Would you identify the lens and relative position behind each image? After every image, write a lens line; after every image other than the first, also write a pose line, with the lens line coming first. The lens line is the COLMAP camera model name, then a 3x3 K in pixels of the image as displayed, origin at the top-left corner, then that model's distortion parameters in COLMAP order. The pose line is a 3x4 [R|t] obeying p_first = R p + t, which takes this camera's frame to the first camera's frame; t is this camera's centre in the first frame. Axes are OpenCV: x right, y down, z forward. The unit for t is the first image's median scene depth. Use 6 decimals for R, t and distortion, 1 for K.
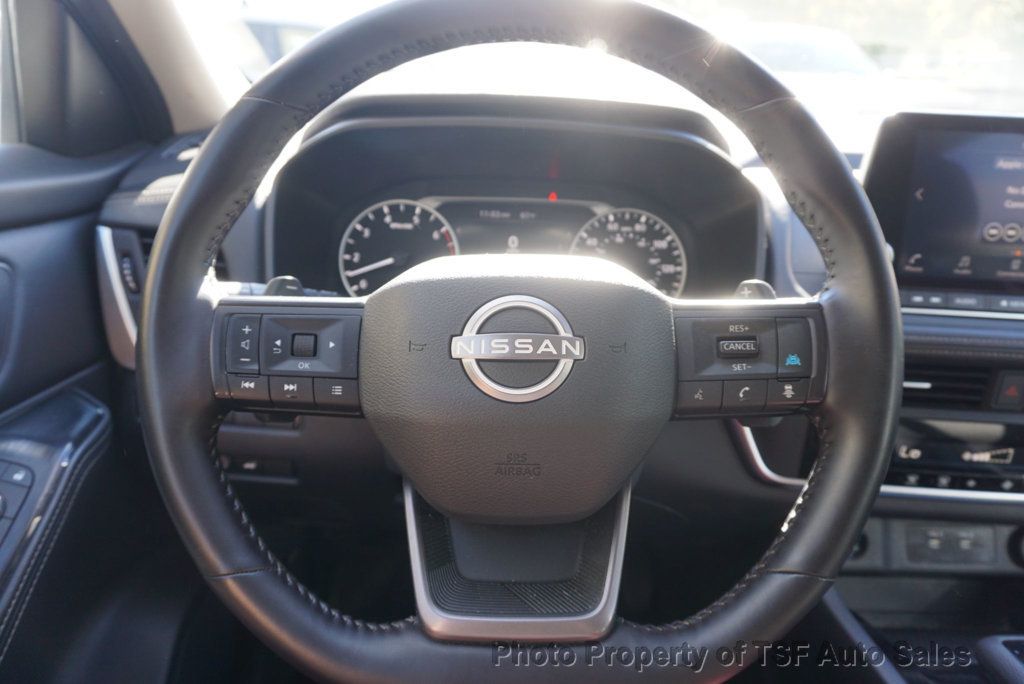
lens RADIAL K [[692.7, 0, 512.0], [0, 692.7, 342.0], [0, 0, 1]] dist [-0.027911, 0.000792]
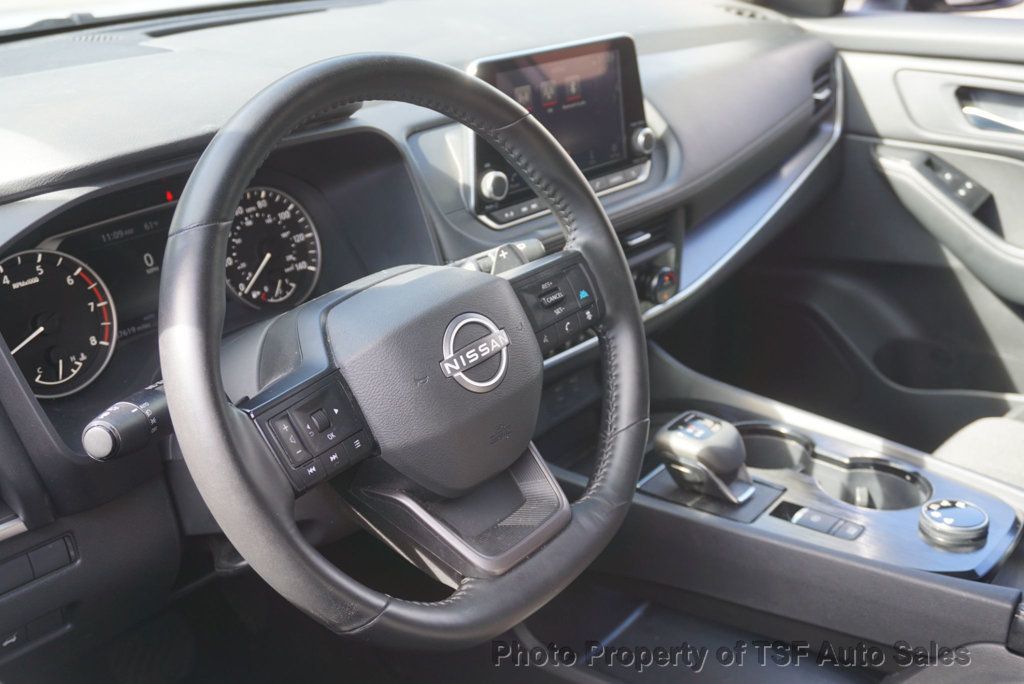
lens RADIAL K [[1142.3, 0, 512.0], [0, 1142.3, 342.0], [0, 0, 1]] dist [-0.005098, -0.017063]
pose [[0.614897, -0.349025, 0.707166, -1.355355], [0.272230, 0.935548, 0.225034, -0.440428], [-0.740130, 0.054139, 0.670281, -0.475092]]
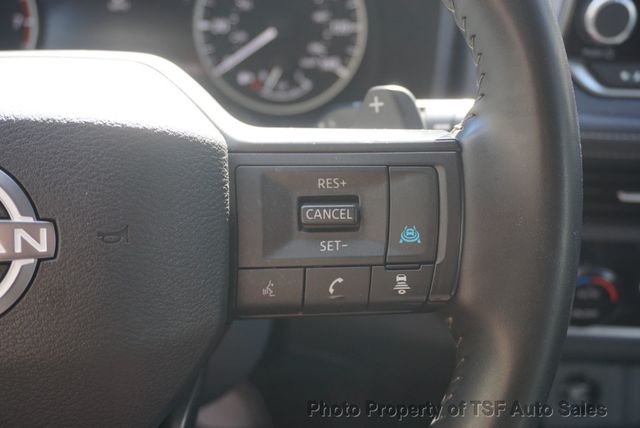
lens RADIAL K [[798.8, 0, 320.0], [0, 798.8, 214.0], [0, 0, 1]] dist [0.033051, 0.030772]
pose [[0.997906, -0.035479, 0.054073, 0.271470], [0.024911, 0.982442, 0.184895, -0.124983], [-0.059683, -0.183161, 0.981270, 0.270964]]
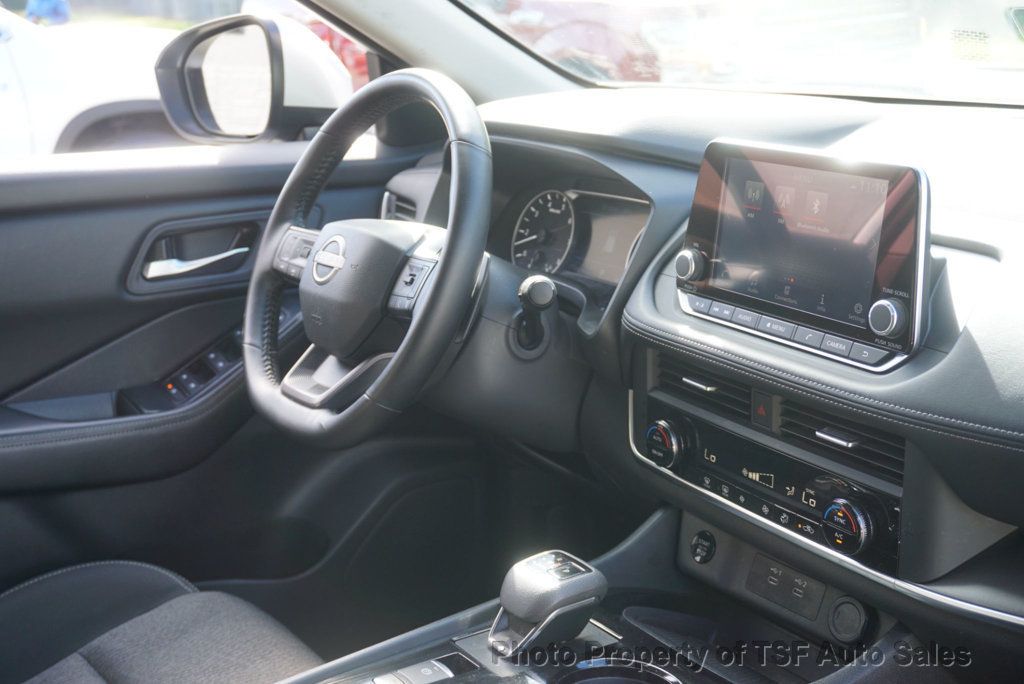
lens RADIAL K [[1278.1, 0, 512.0], [0, 1278.1, 342.0], [0, 0, 1]] dist [0.033051, 0.030772]
pose [[0.572999, 0.168673, -0.802011, 2.968313], [-0.229454, 0.972473, 0.040589, -0.029418], [0.786780, 0.160767, 0.595929, -0.670353]]
